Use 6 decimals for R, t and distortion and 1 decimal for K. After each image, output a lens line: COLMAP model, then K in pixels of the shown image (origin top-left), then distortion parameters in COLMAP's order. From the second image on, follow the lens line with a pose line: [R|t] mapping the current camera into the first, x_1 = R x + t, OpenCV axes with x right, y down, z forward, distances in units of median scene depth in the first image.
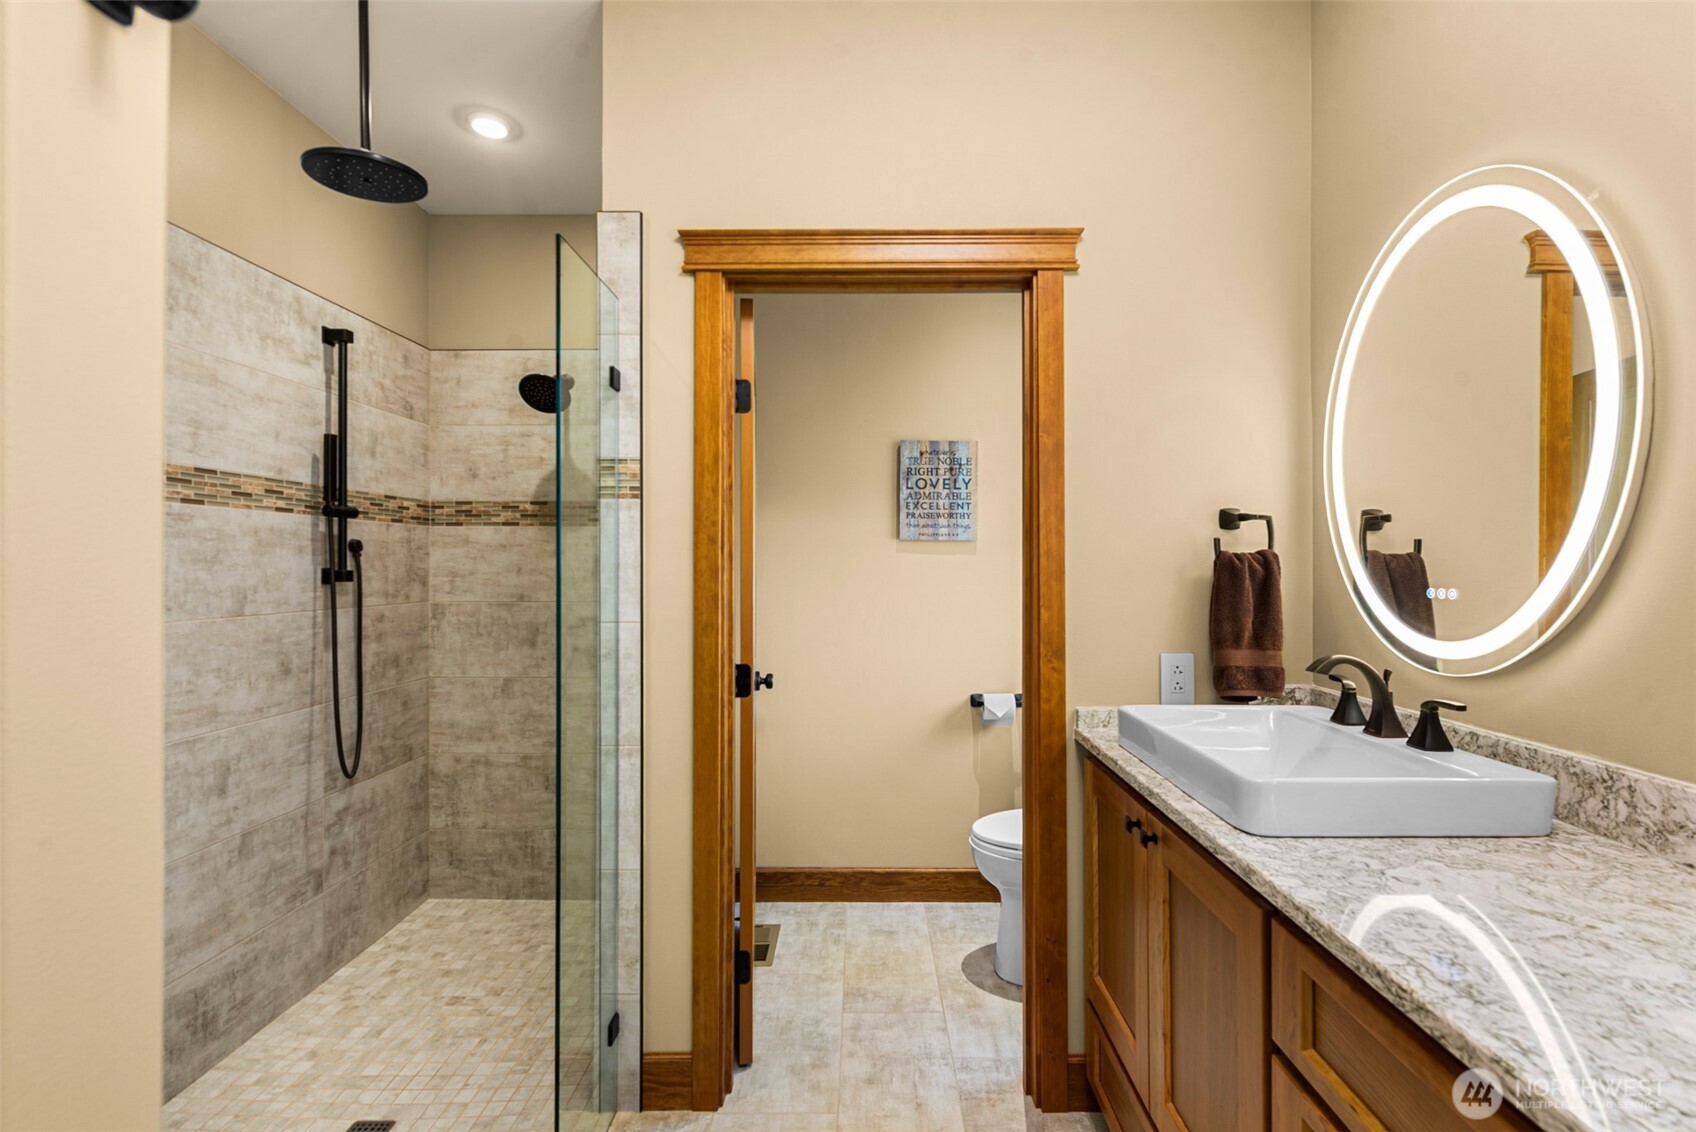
lens RADIAL K [[739.6, 0, 864.7], [0, 739.6, 563.3], [0, 0, 1]] dist [0.003276, 0.000094]
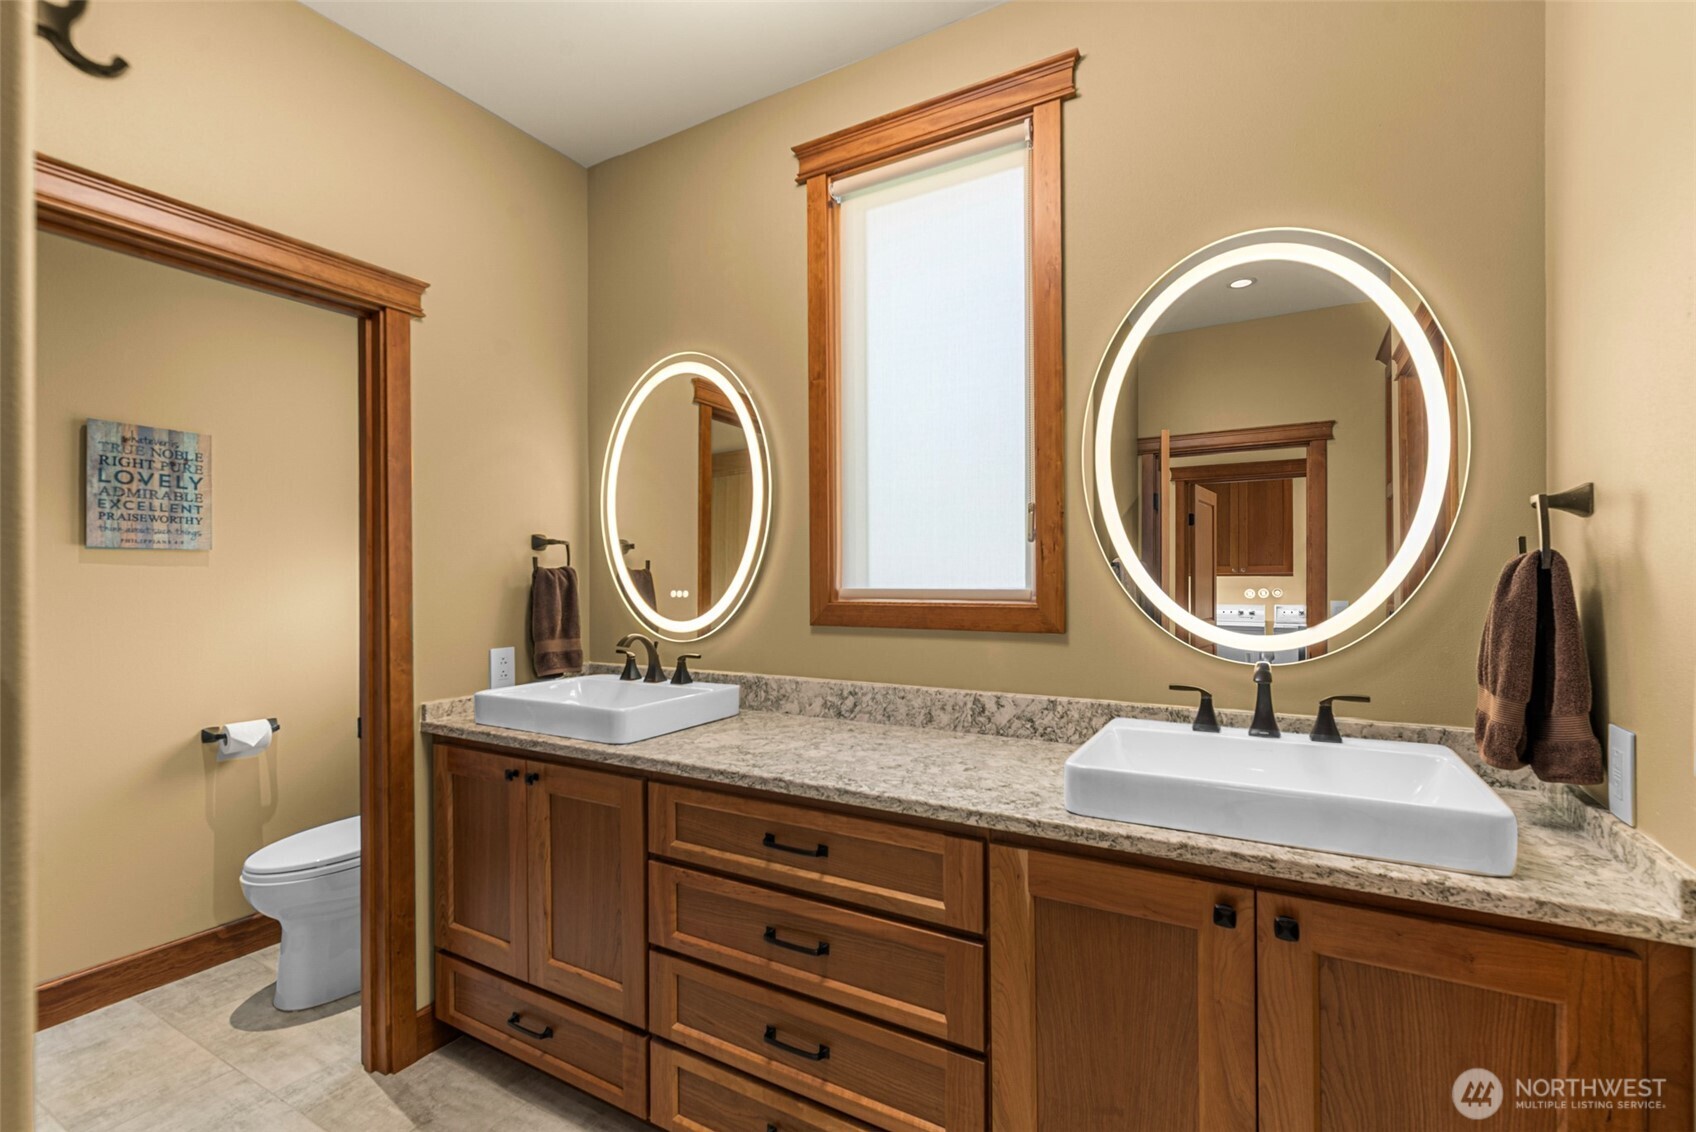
lens RADIAL K [[739.6, 0, 864.7], [0, 739.6, 563.3], [0, 0, 1]] dist [0.003276, 0.000094]
pose [[0.489365, 0.013369, 0.871977, -0.376157], [0.001165, 0.999872, -0.015983, -0.000905], [-0.872078, 0.008837, 0.489286, -0.151045]]
